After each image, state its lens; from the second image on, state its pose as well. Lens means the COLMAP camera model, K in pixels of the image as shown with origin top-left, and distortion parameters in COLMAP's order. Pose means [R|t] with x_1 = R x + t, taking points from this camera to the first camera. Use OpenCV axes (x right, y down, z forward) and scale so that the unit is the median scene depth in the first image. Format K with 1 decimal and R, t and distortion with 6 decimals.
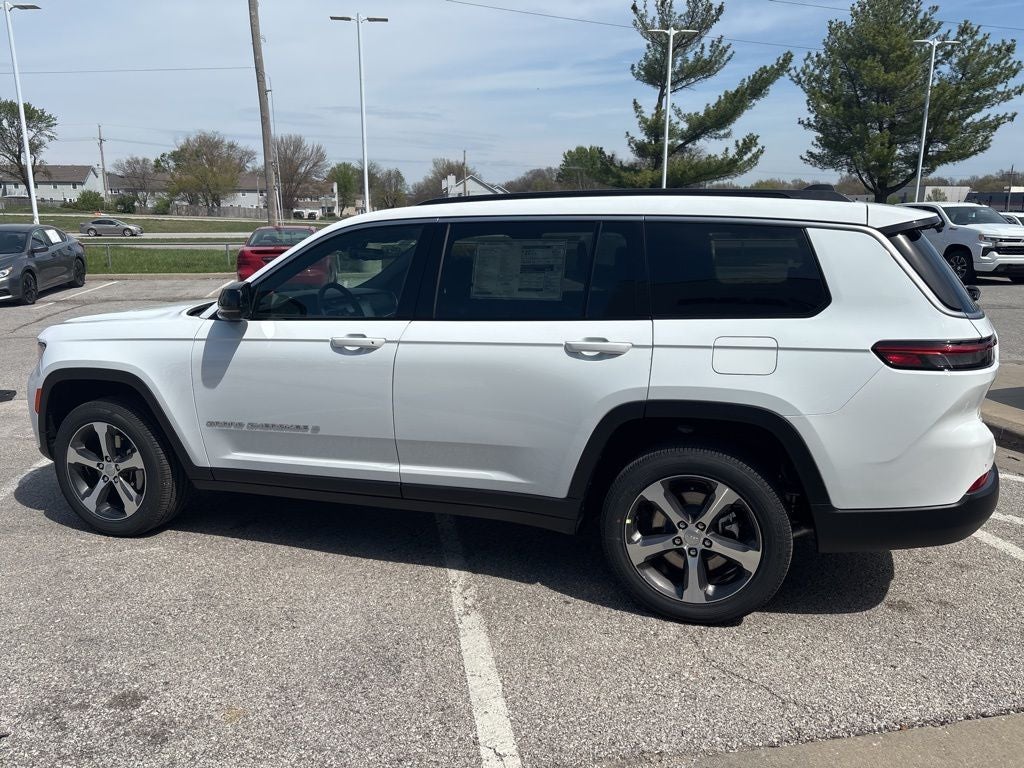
lens RADIAL K [[777.4, 0, 508.6], [0, 777.4, 385.3], [0, 0, 1]] dist [0.044984, -0.053208]
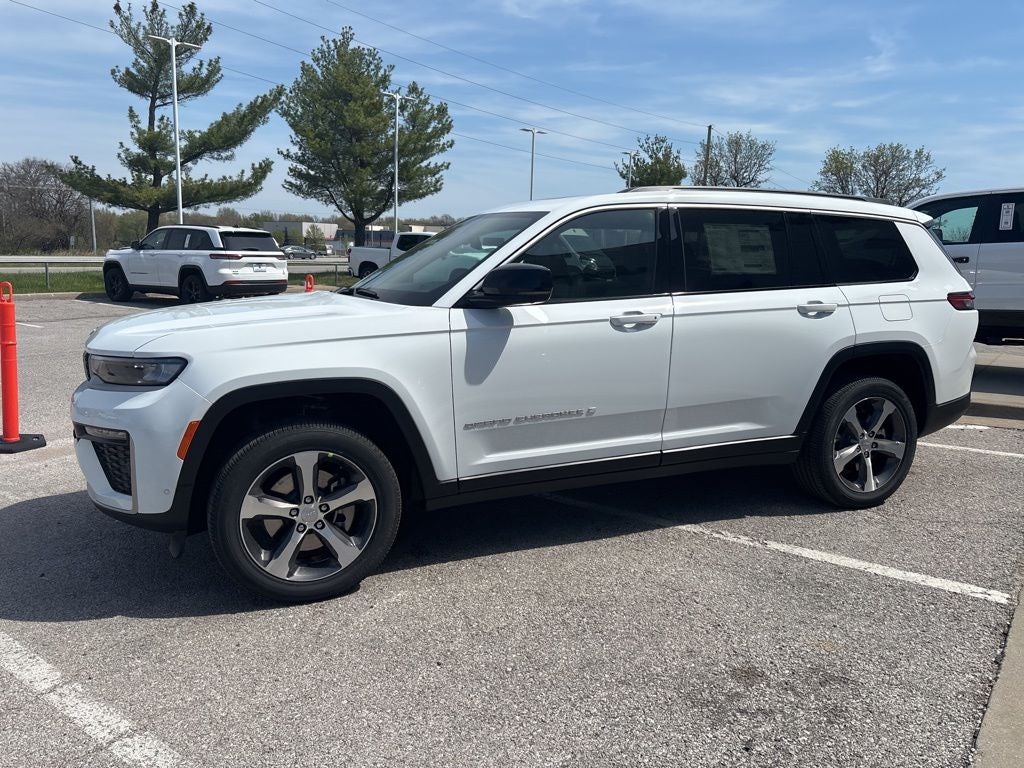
lens RADIAL K [[777.4, 0, 508.6], [0, 777.4, 386.2], [0, 0, 1]] dist [0.044984, -0.053208]
pose [[0.734240, -0.100139, 0.671464, -0.927361], [0.124938, 0.992100, 0.011339, 0.000361], [-0.667295, 0.075566, 0.740951, 0.321817]]
